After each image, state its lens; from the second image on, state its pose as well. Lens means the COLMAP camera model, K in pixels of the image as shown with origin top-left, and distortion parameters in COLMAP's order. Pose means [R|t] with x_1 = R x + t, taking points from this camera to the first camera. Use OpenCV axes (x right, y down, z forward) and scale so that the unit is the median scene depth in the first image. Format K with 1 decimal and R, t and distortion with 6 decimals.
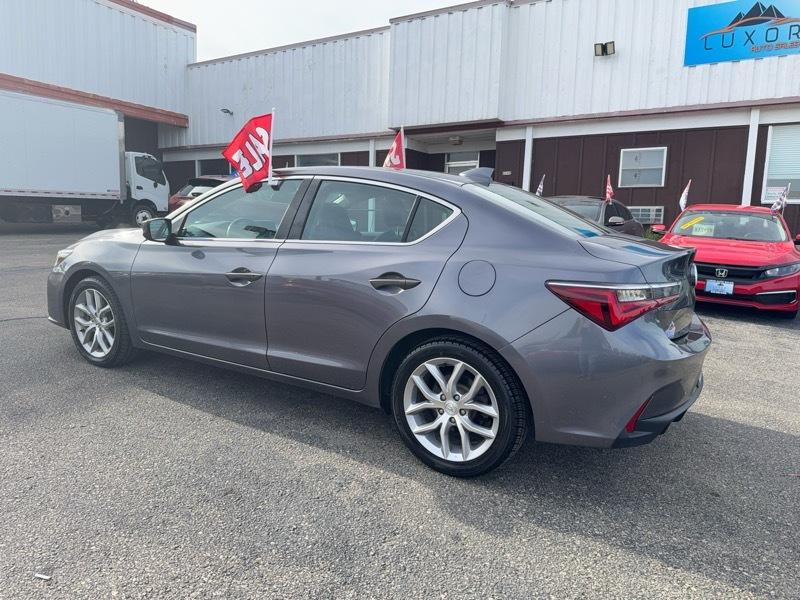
lens RADIAL K [[555.3, 0, 407.7], [0, 555.3, 295.5], [0, 0, 1]] dist [0.016815, -0.026541]
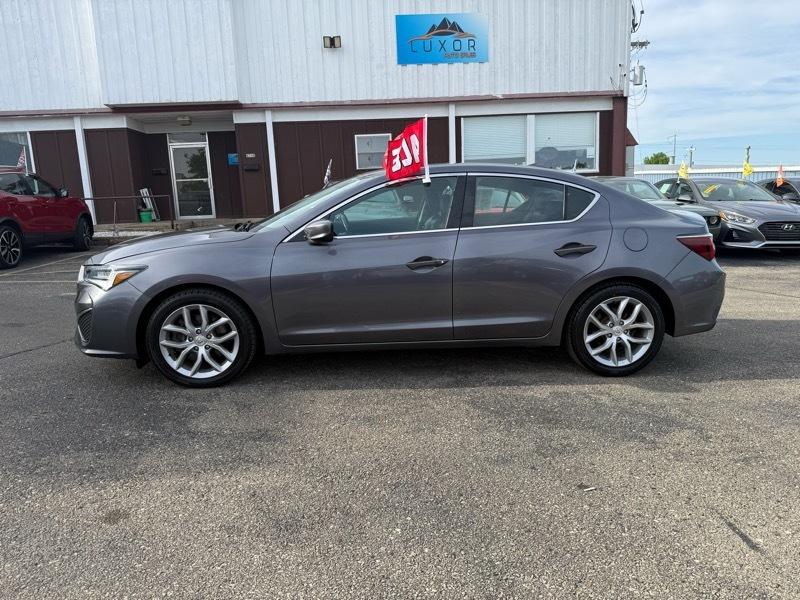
lens RADIAL K [[555.9, 0, 385.0], [0, 555.9, 298.5], [0, 0, 1]] dist [0.028969, -0.033163]
pose [[0.818012, -0.152844, 0.554522, -0.285676], [0.128576, 0.988244, 0.082722, -0.019667], [-0.560646, 0.003631, 0.828047, 0.026688]]
